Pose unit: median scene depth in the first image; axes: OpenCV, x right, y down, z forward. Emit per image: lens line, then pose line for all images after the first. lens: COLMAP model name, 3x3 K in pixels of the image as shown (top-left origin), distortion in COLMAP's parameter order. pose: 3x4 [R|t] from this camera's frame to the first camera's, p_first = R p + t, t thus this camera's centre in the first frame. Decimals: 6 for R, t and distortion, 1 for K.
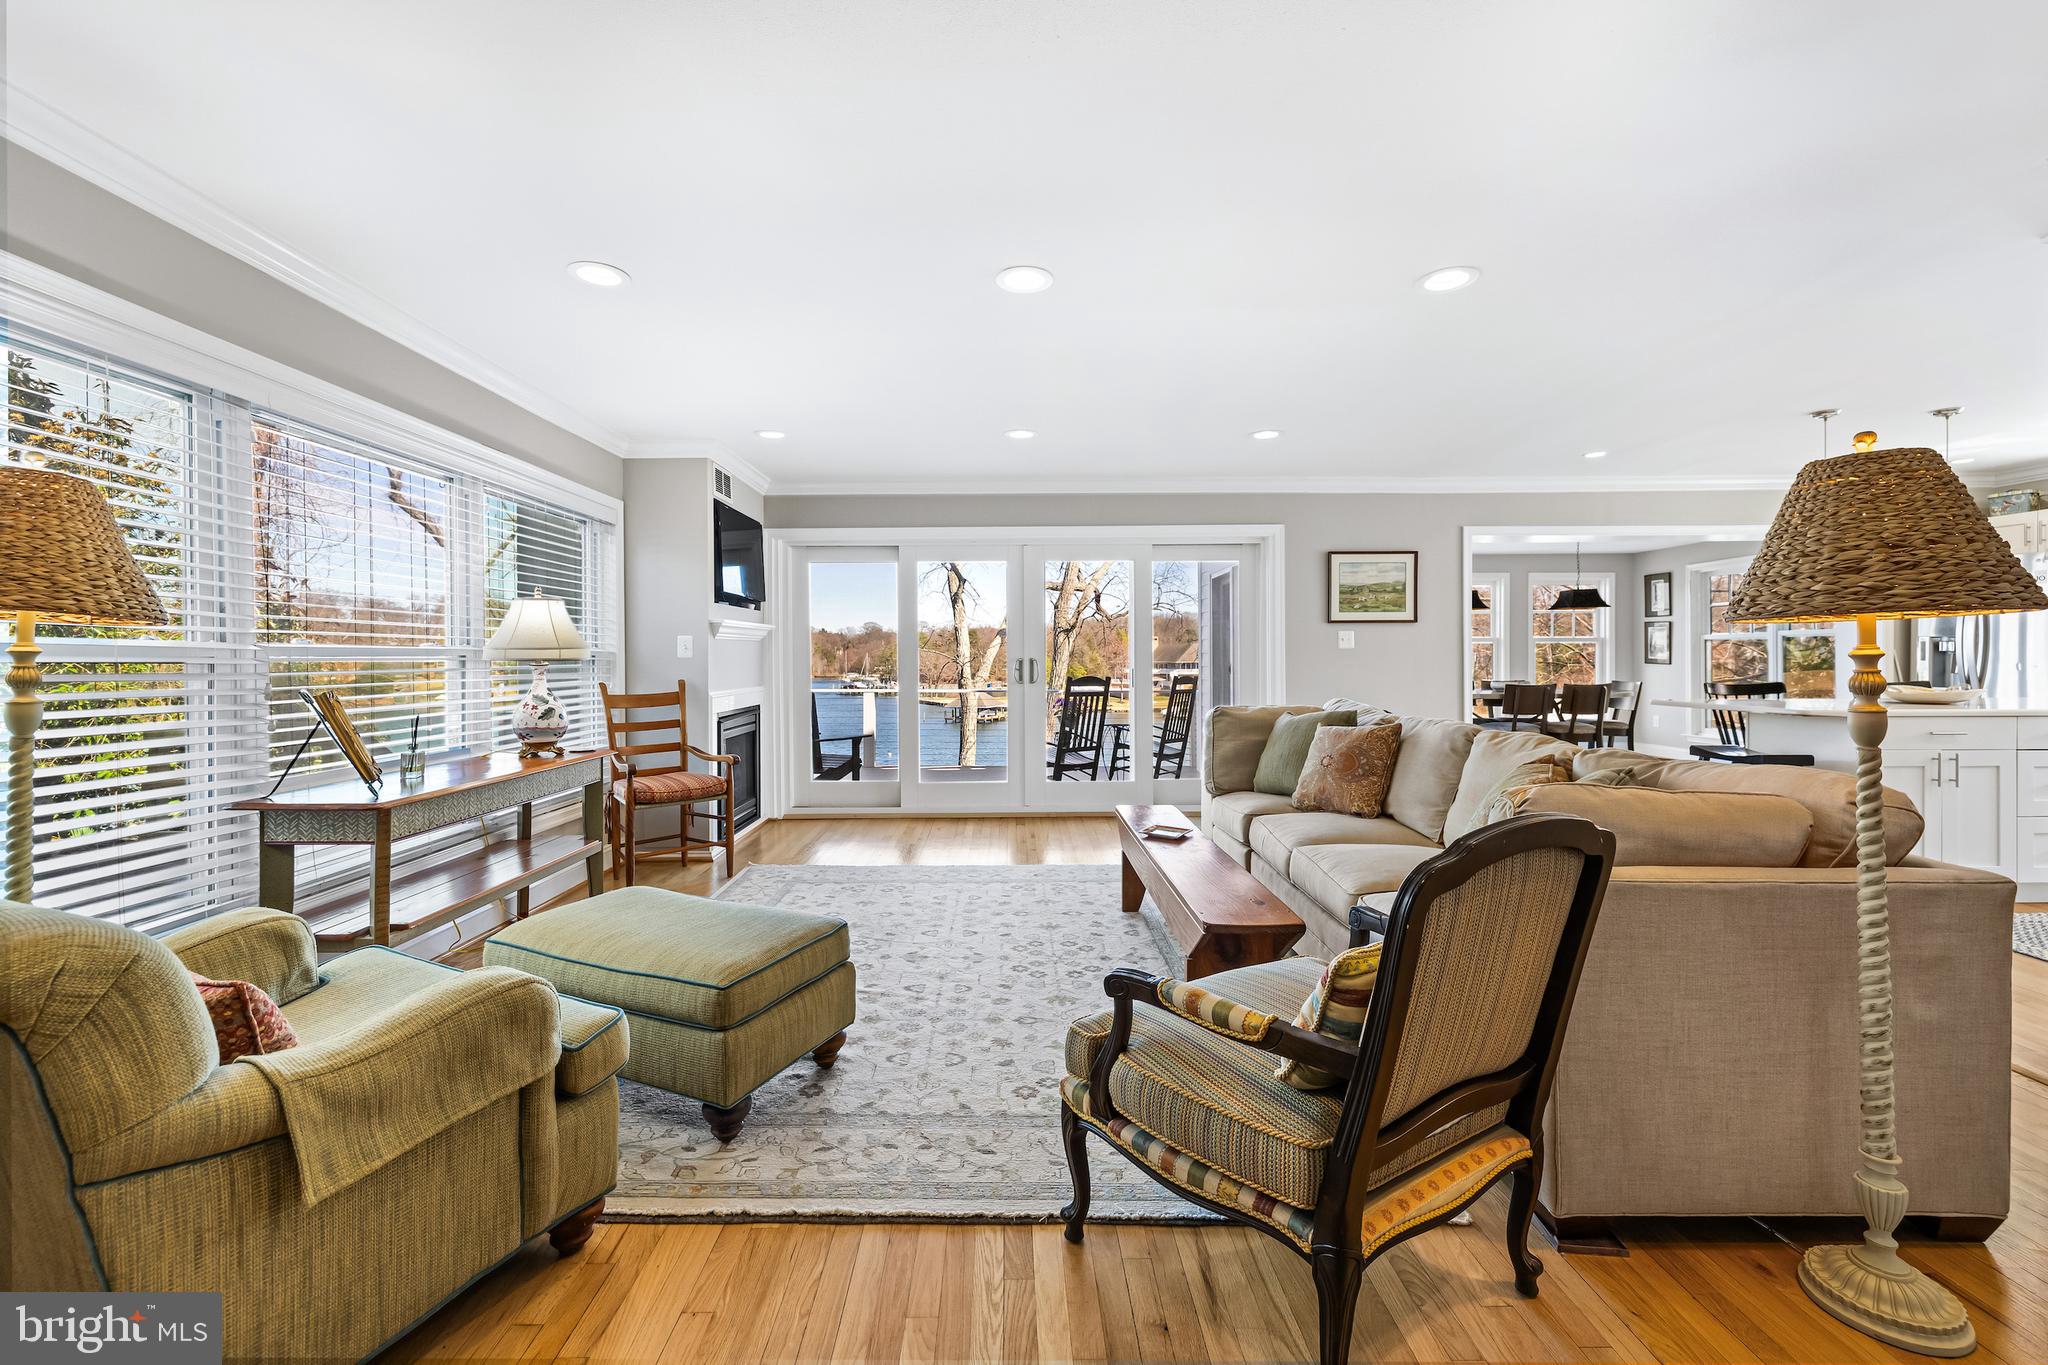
lens RADIAL K [[863.4, 0, 1009.8], [0, 863.4, 666.8], [0, 0, 1]] dist [0.000281, -0.000359]
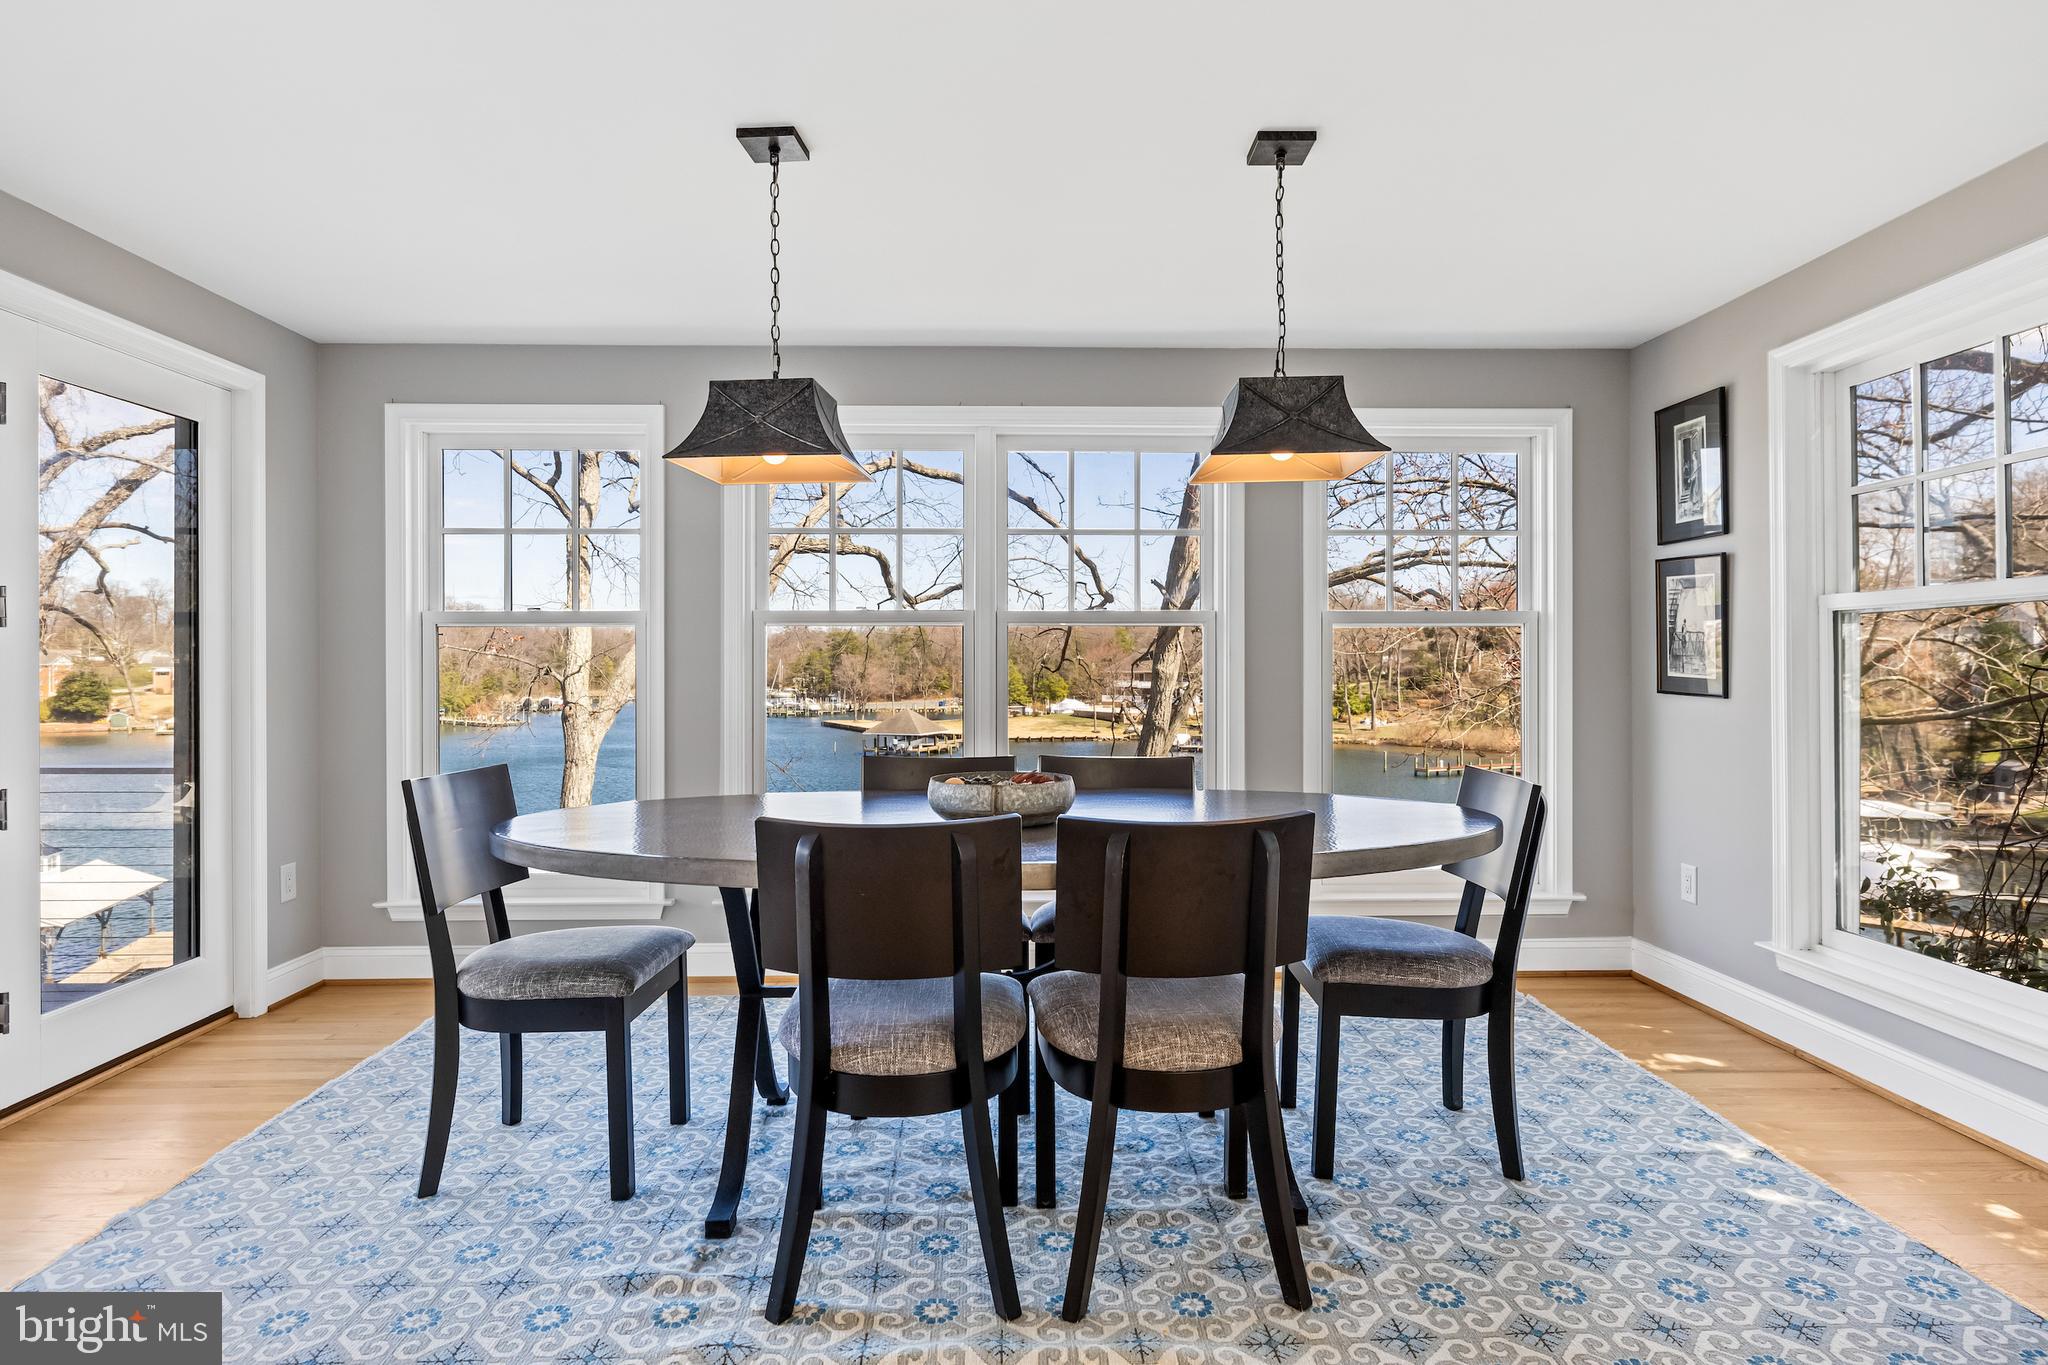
lens RADIAL K [[1156.2, 0, 1012.9], [0, 1156.2, 673.0], [0, 0, 1]] dist [0.018442, -0.000557]
pose [[0.999699, 0.000067, 0.024530, 0.592210], [0.000080, 0.999982, -0.005972, -0.010266], [-0.024530, 0.005972, 0.999681, 0.704426]]
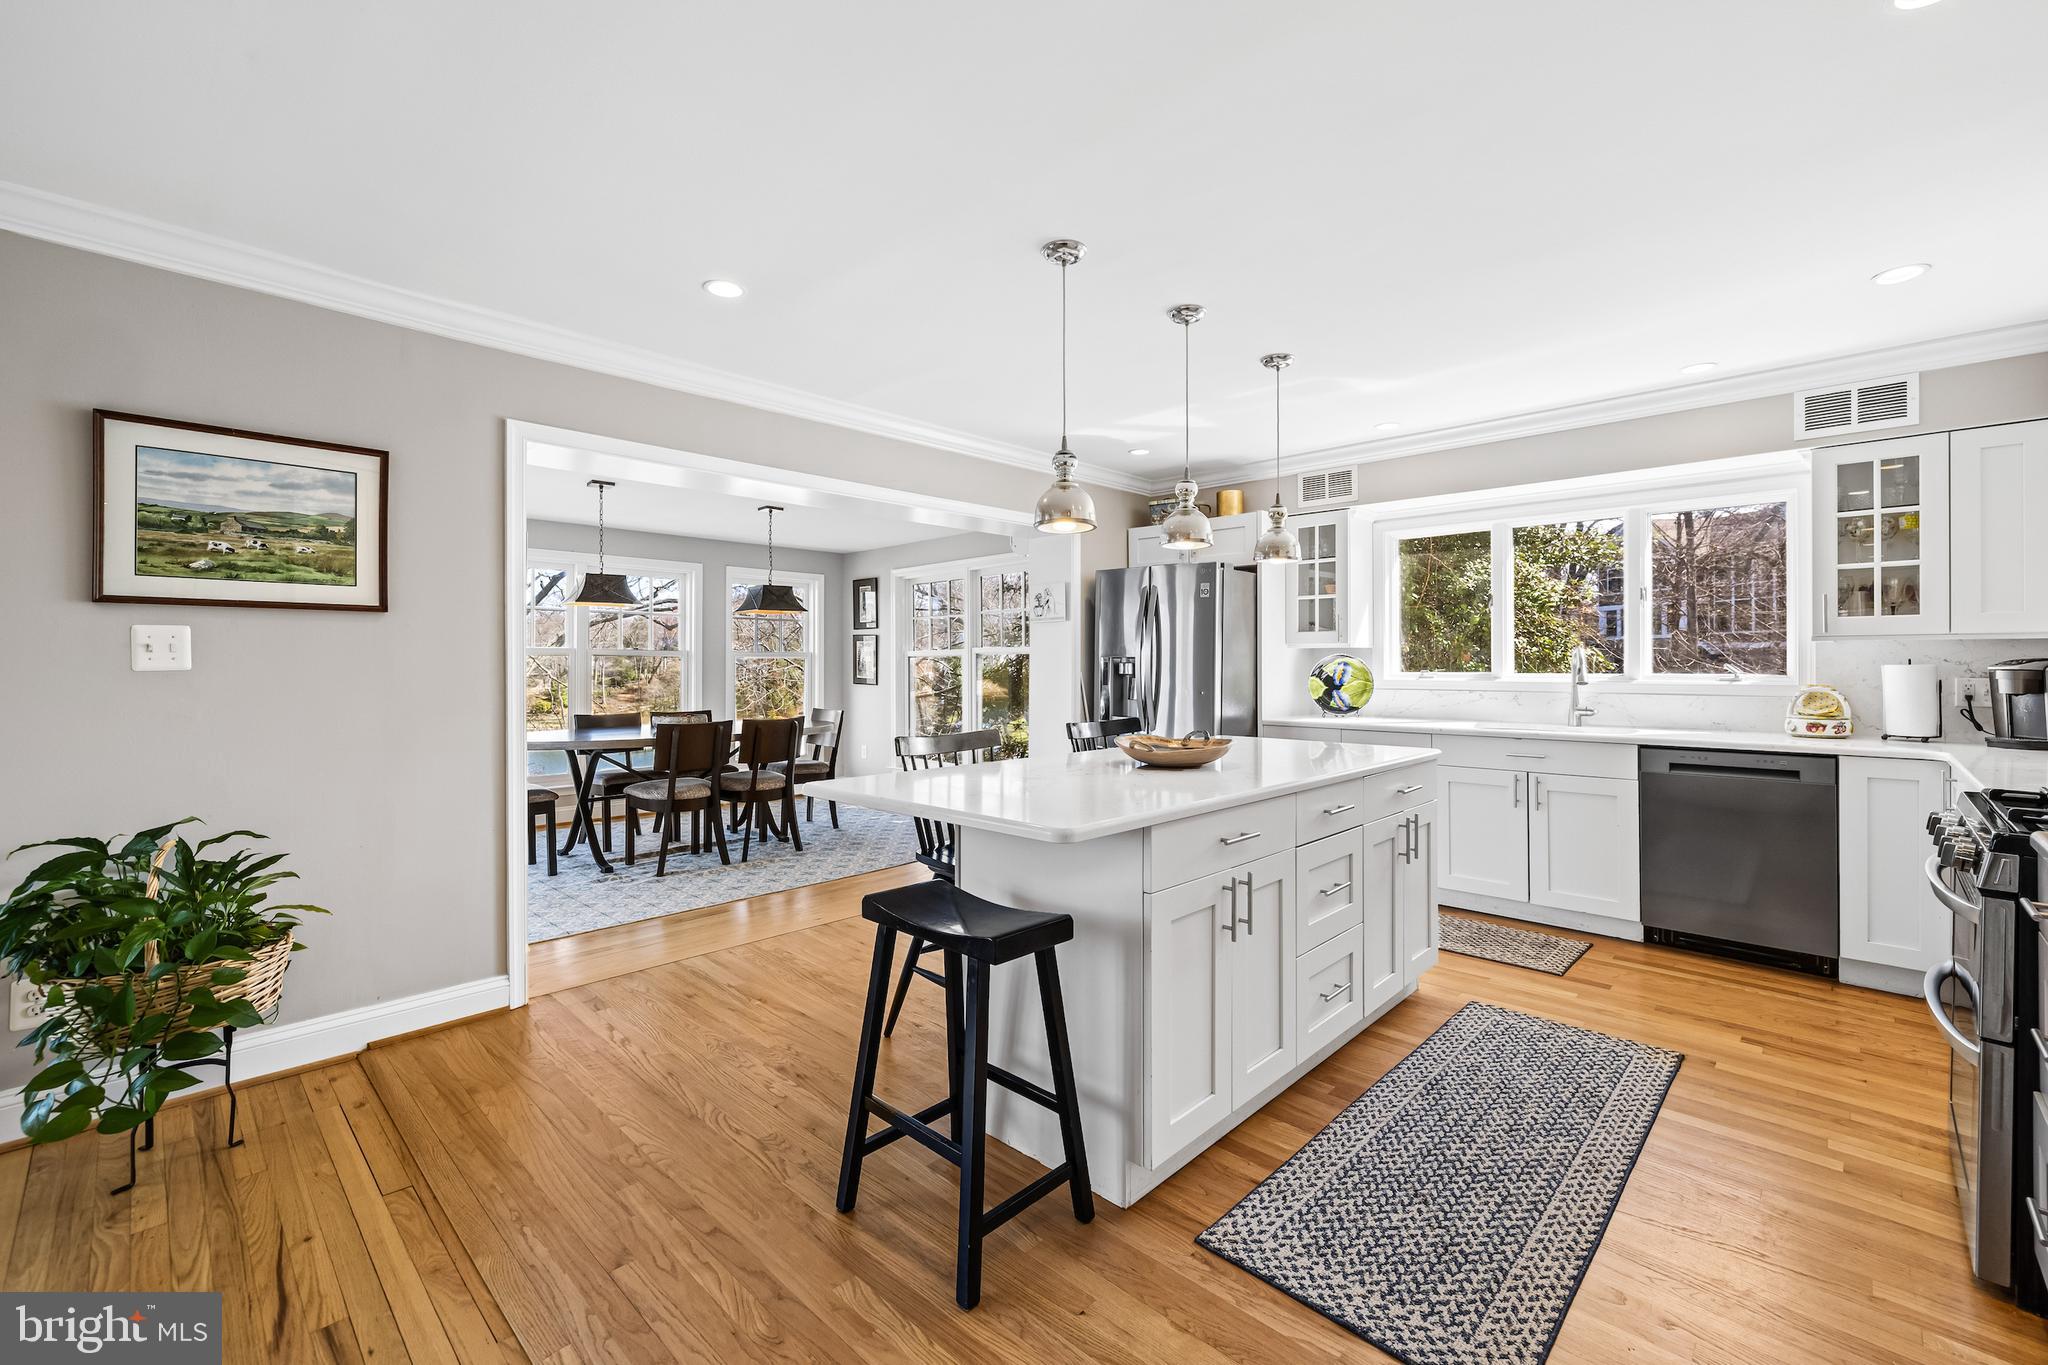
lens RADIAL K [[863.4, 0, 1033.3], [0, 863.4, 656.8], [0, 0, 1]] dist [0.000281, -0.000359]
pose [[0.687182, 0.010624, 0.726408, 0.288637], [0.008179, 0.999717, -0.022359, -0.011906], [-0.726439, 0.021307, 0.686900, 0.346851]]
